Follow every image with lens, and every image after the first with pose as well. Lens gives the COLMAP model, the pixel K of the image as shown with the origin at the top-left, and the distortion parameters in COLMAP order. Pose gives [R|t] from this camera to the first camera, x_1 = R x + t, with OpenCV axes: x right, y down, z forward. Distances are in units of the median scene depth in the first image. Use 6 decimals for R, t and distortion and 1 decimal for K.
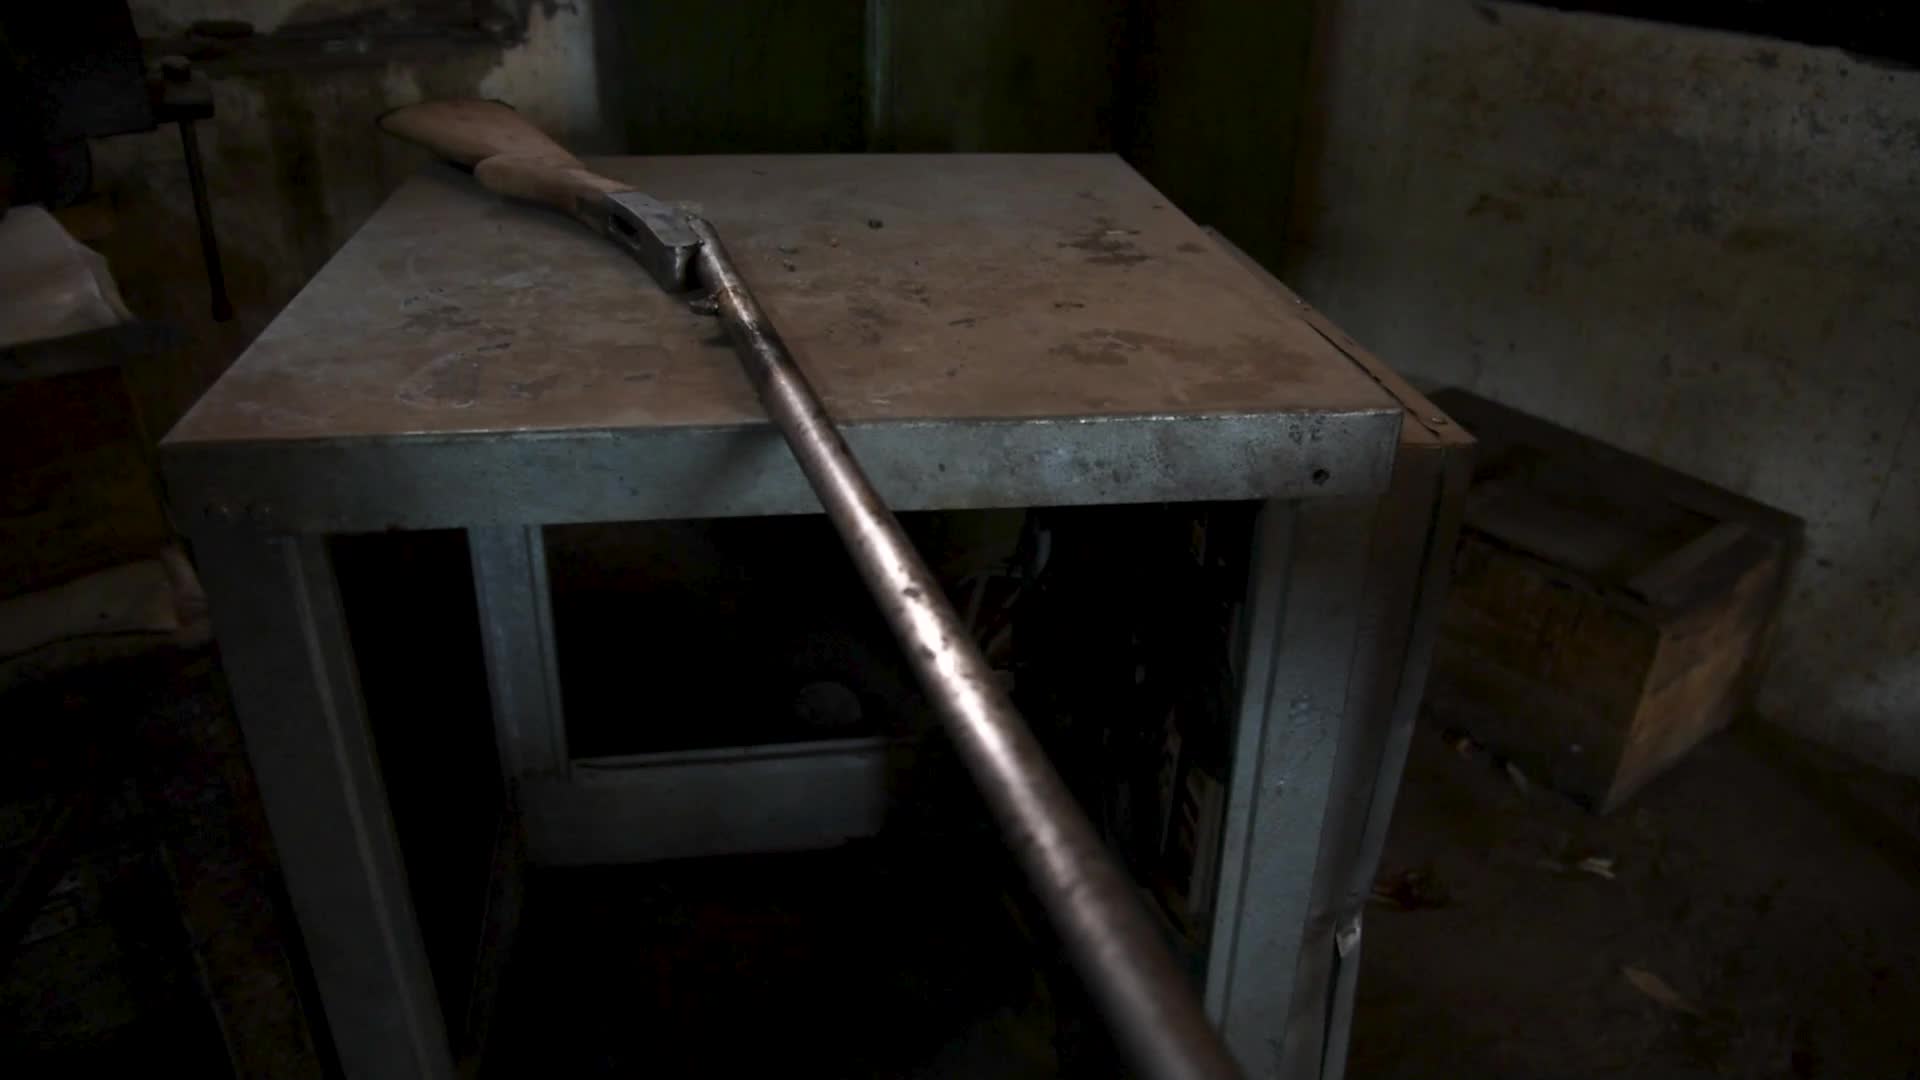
lens RADIAL K [[1413.7, 0, 960.0], [0, 1413.7, 540.0], [0, 0, 1]] dist [-0.121902, 0.087322]
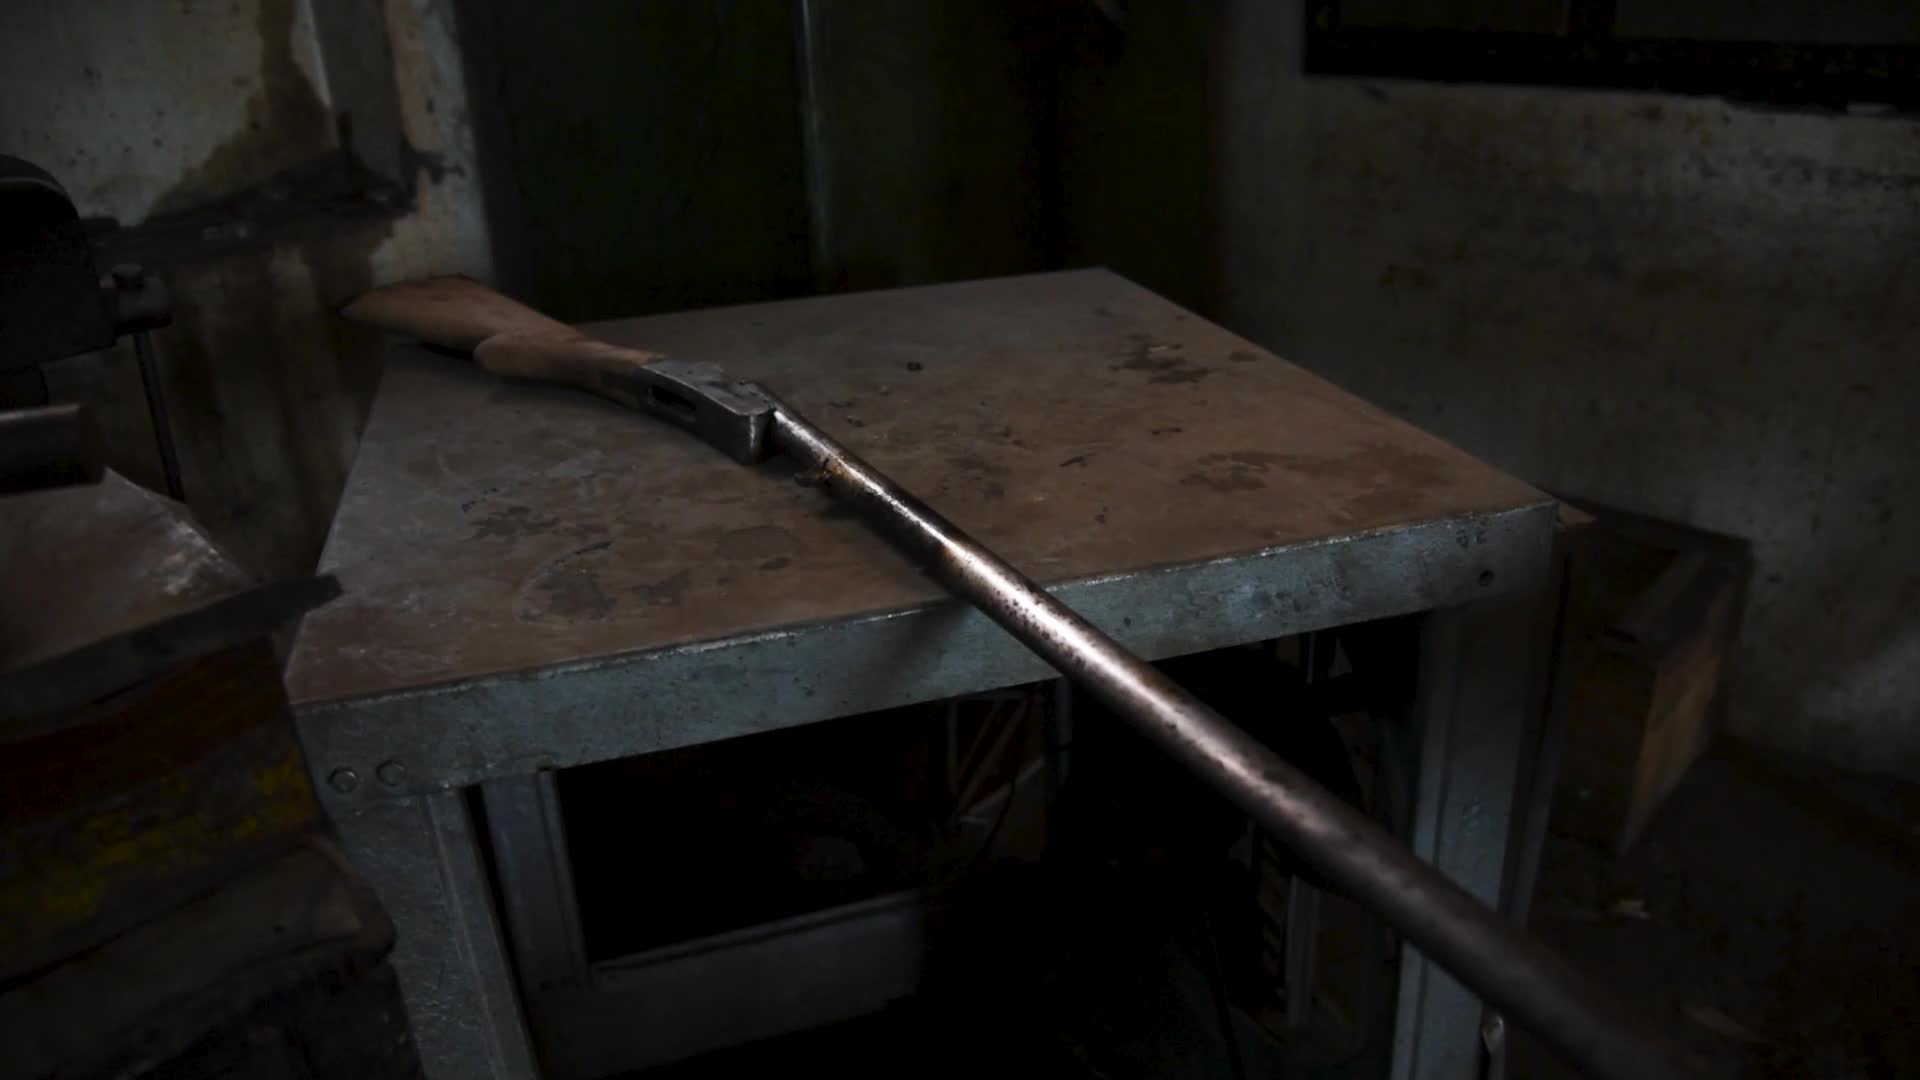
lens RADIAL K [[1413.7, 0, 960.0], [0, 1413.7, 540.0], [0, 0, 1]] dist [-0.121902, 0.087322]
pose [[0.985545, -0.122185, 0.117351, -0.173978], [0.130618, 0.989163, -0.067054, -0.043497], [-0.107886, 0.081413, 0.990824, 0.058952]]
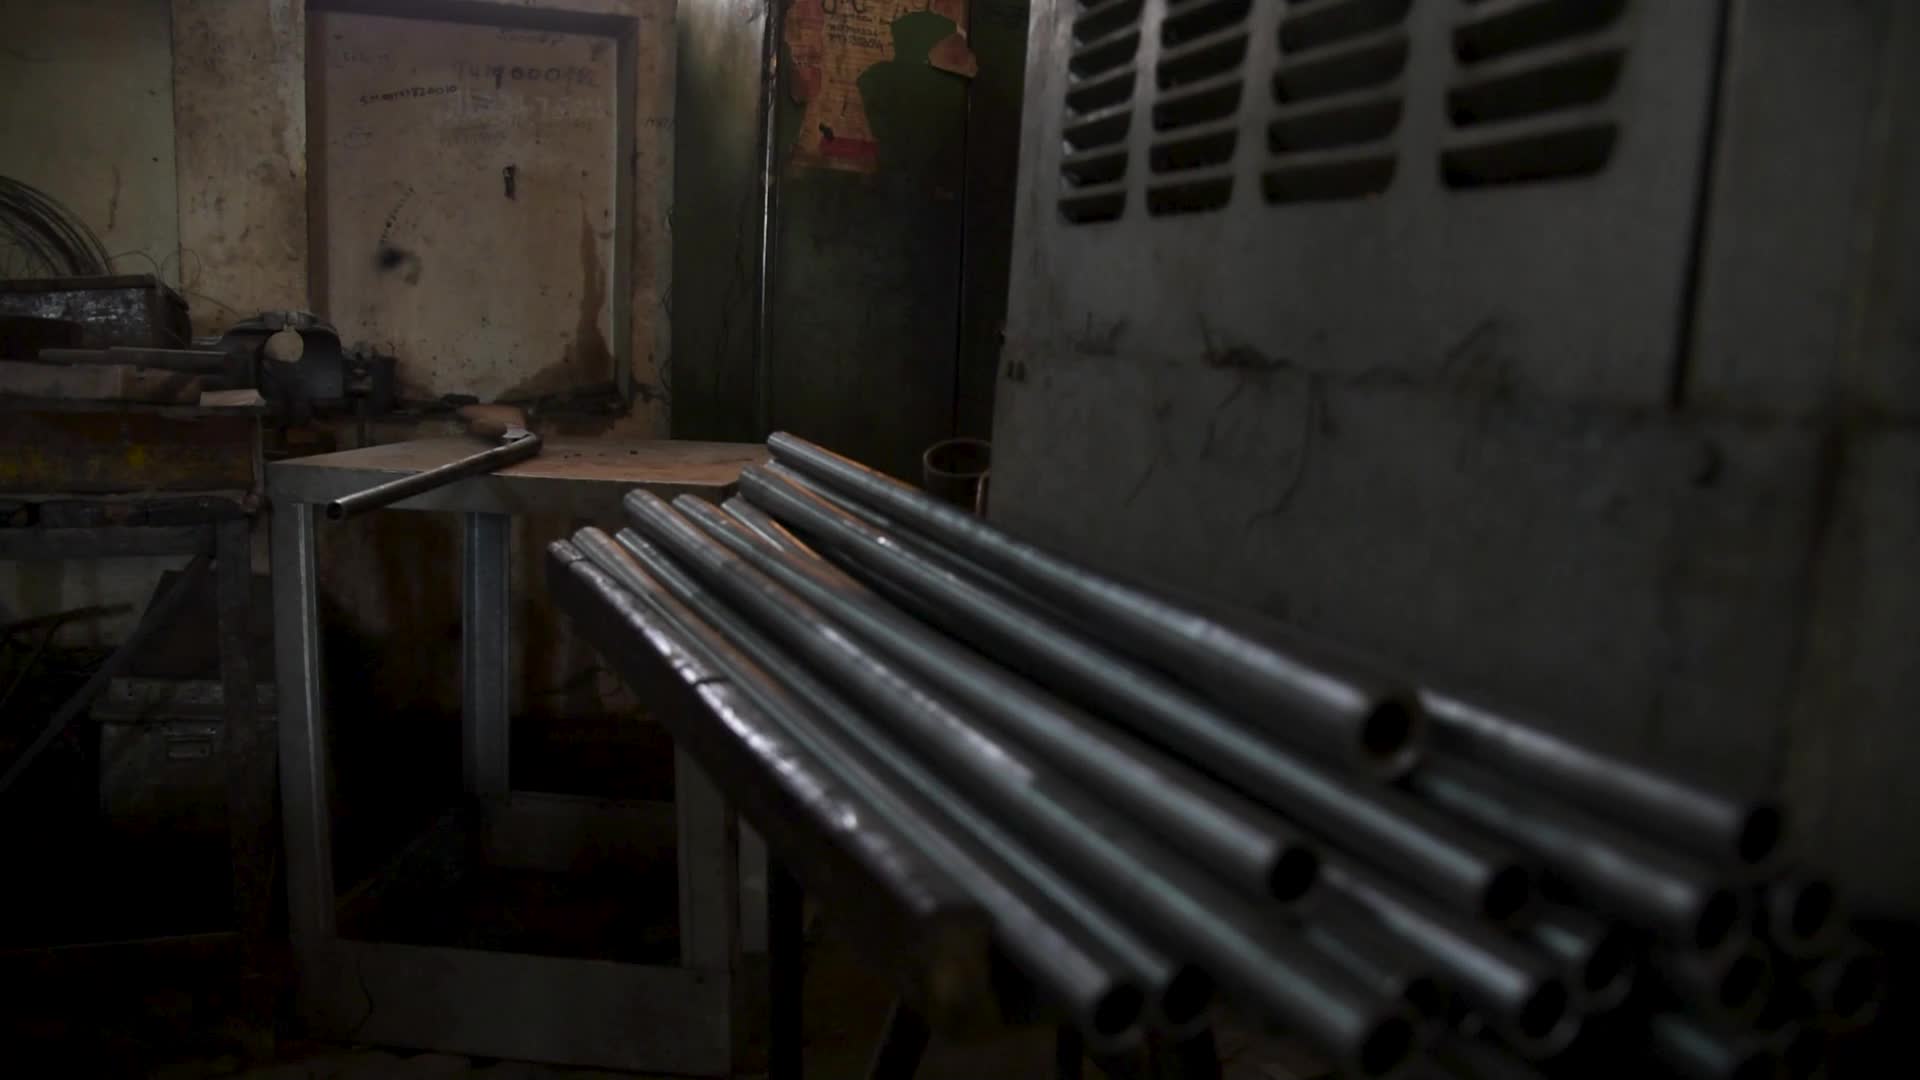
lens RADIAL K [[1413.7, 0, 960.0], [0, 1413.7, 540.0], [0, 0, 1]] dist [-0.121902, 0.087322]
pose [[0.970898, 0.047819, -0.234669, 0.960500], [-0.123157, 0.940065, -0.317979, 0.529260], [0.205399, 0.337626, 0.918597, -0.800844]]
